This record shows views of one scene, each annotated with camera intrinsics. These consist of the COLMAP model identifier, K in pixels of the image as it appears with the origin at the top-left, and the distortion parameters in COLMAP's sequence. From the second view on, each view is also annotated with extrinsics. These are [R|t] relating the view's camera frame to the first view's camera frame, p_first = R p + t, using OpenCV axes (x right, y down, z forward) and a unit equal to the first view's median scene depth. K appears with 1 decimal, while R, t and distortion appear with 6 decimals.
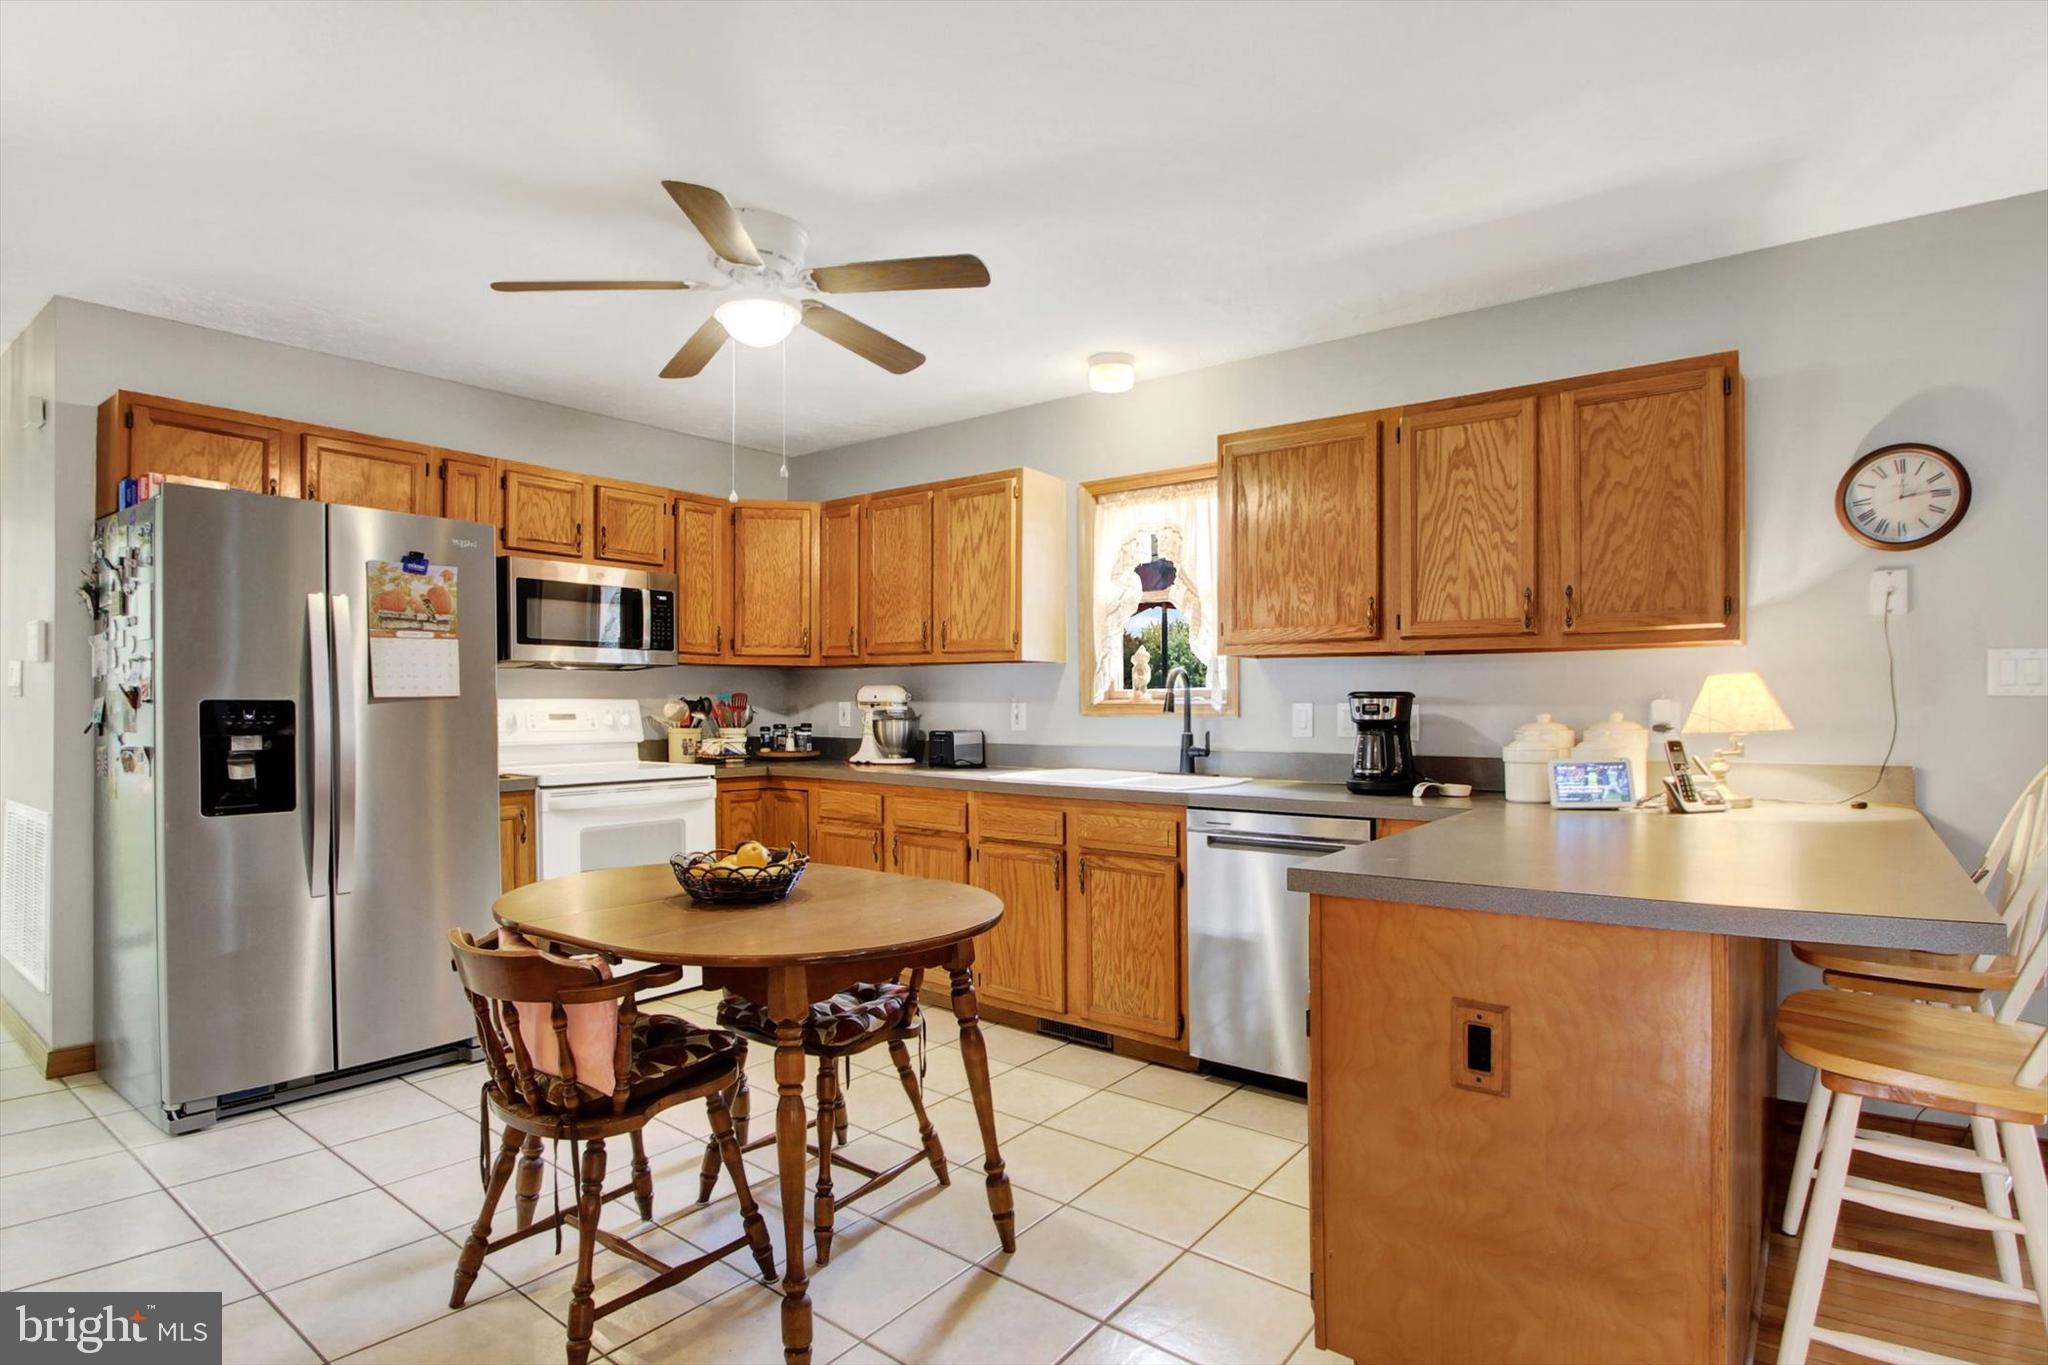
lens RADIAL K [[1078.4, 0, 1011.1], [0, 1078.4, 676.1], [0, 0, 1]] dist [-0.016552, 0.000910]
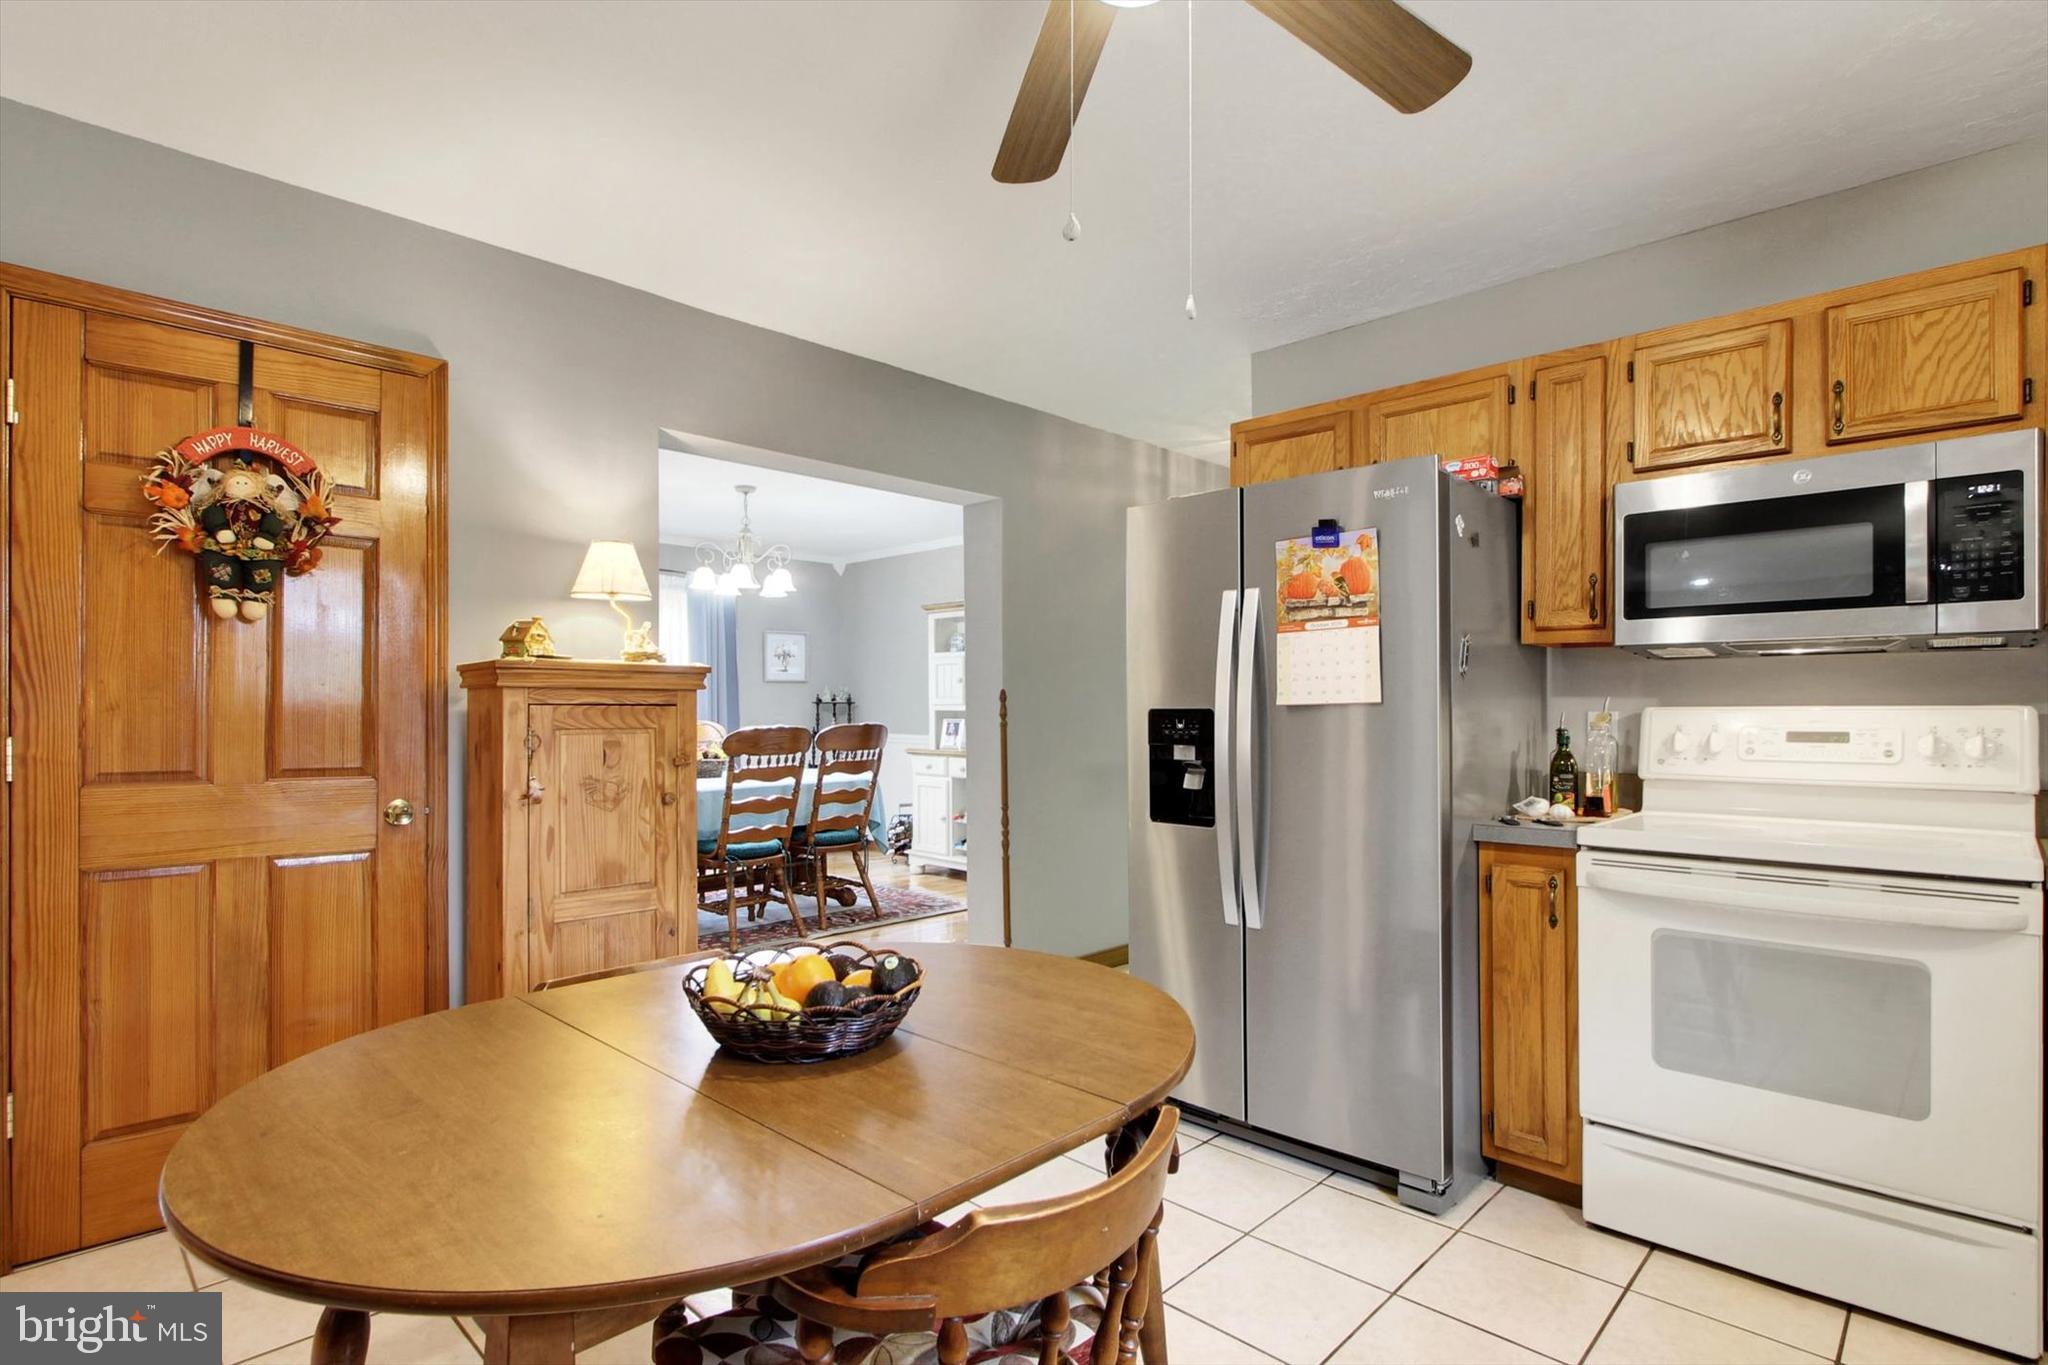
lens RADIAL K [[1017.0, 0, 1012.7], [0, 1017.0, 704.9], [0, 0, 1]] dist [-0.011267, -0.000688]
pose [[-0.092202, -0.007066, -0.995715, 0.199871], [0.023171, 0.999689, -0.009240, 0.020725], [0.995471, -0.023924, -0.092010, 0.807593]]
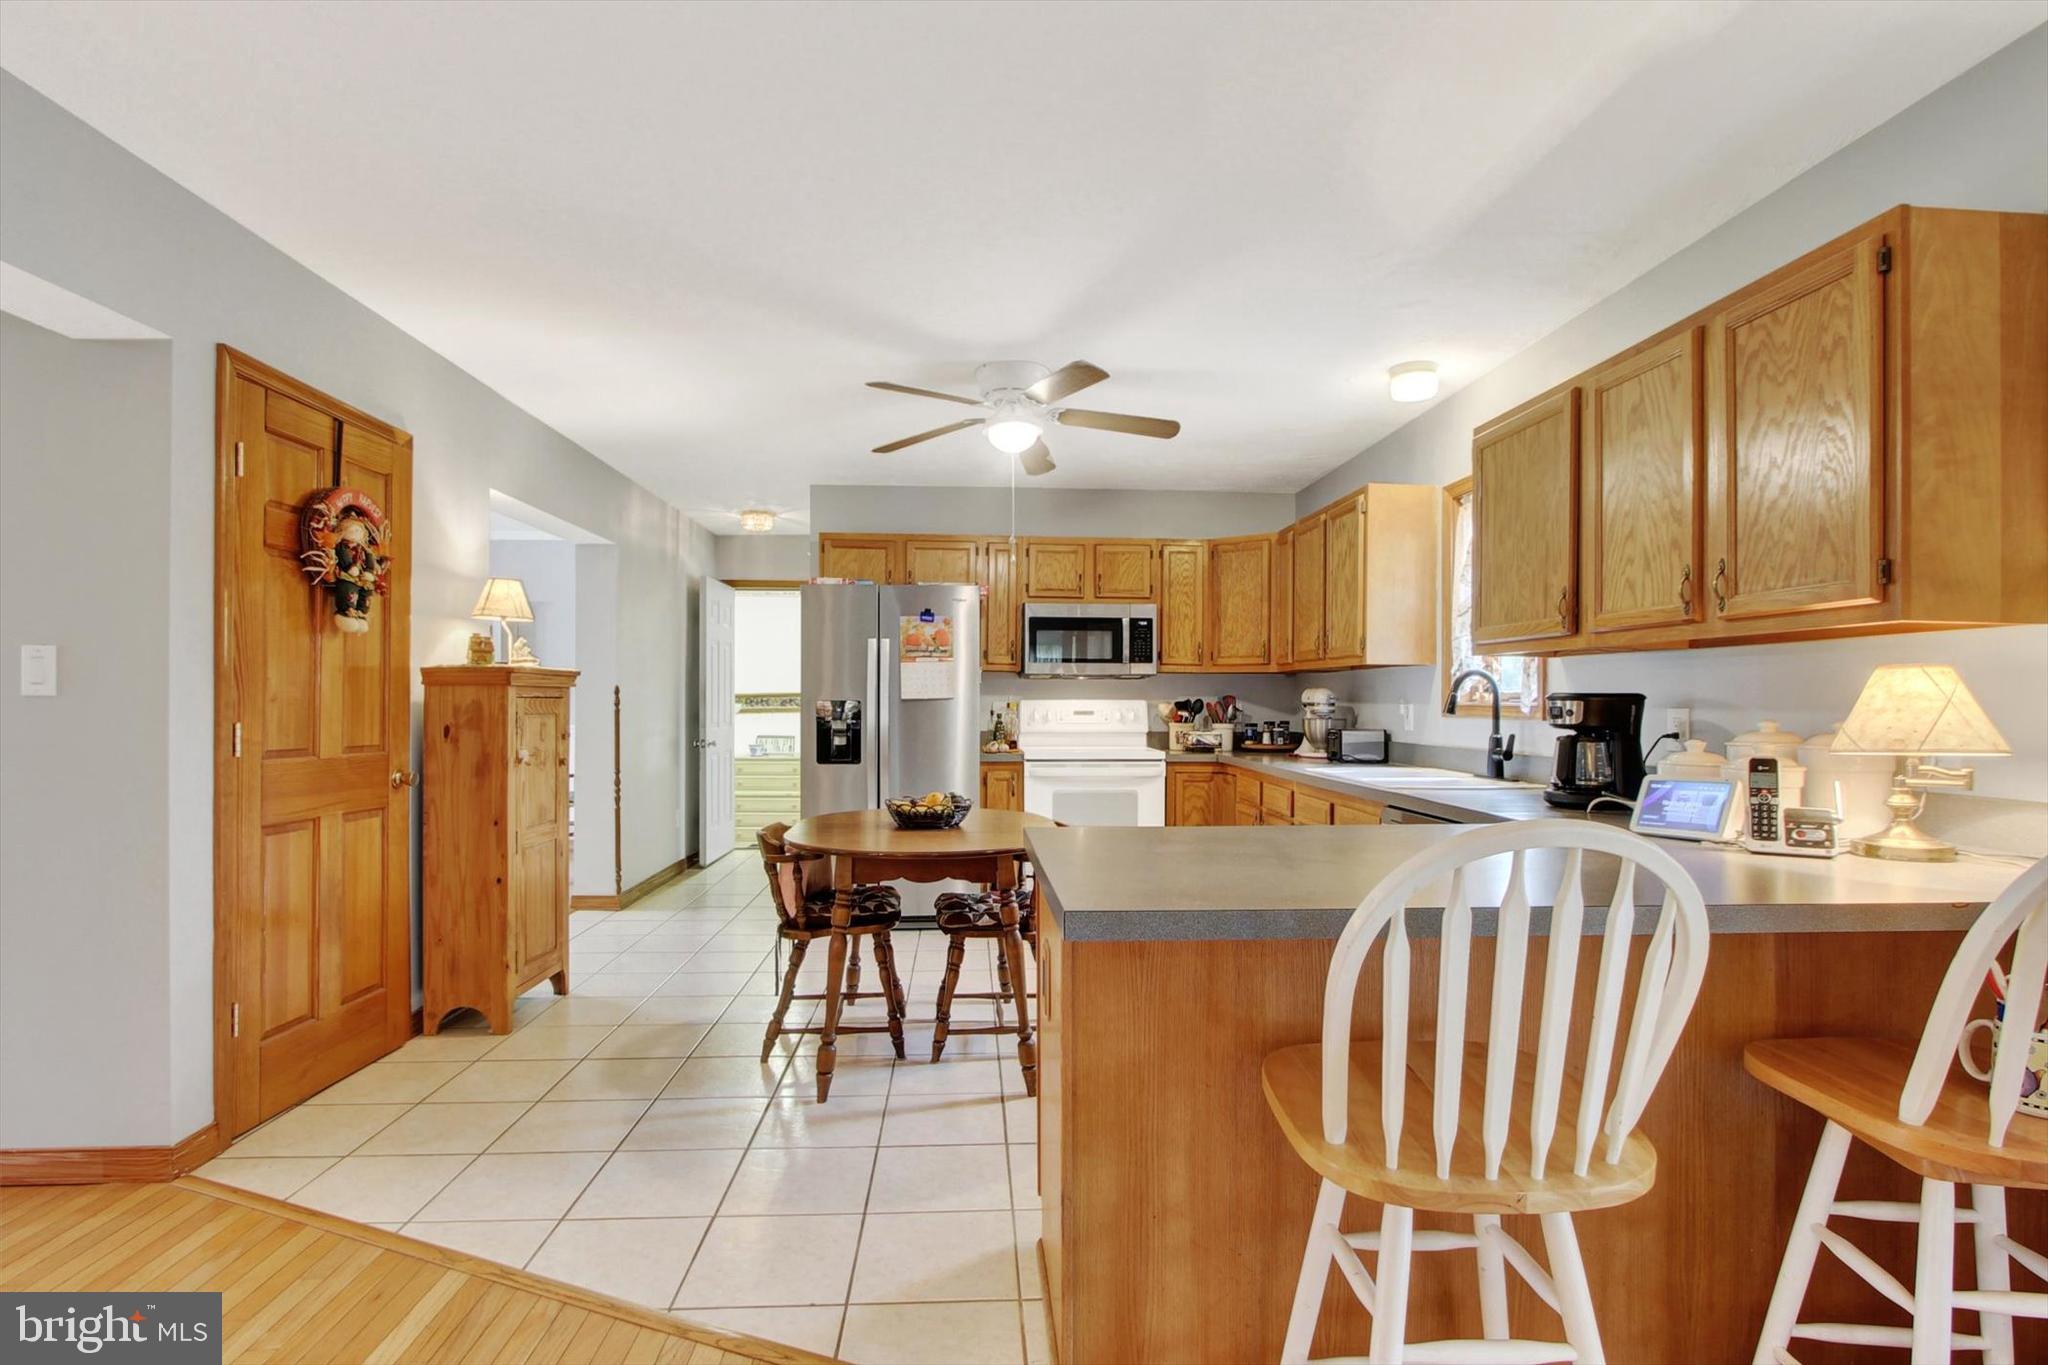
lens RADIAL K [[977.5, 0, 1021.5], [0, 977.5, 693.0], [0, 0, 1]] dist [-0.002324, -0.000940]
pose [[0.674569, -0.004522, -0.738198, 0.601462], [0.015086, 0.999857, 0.007660, 0.001587], [0.738058, -0.016303, 0.674541, 0.108858]]
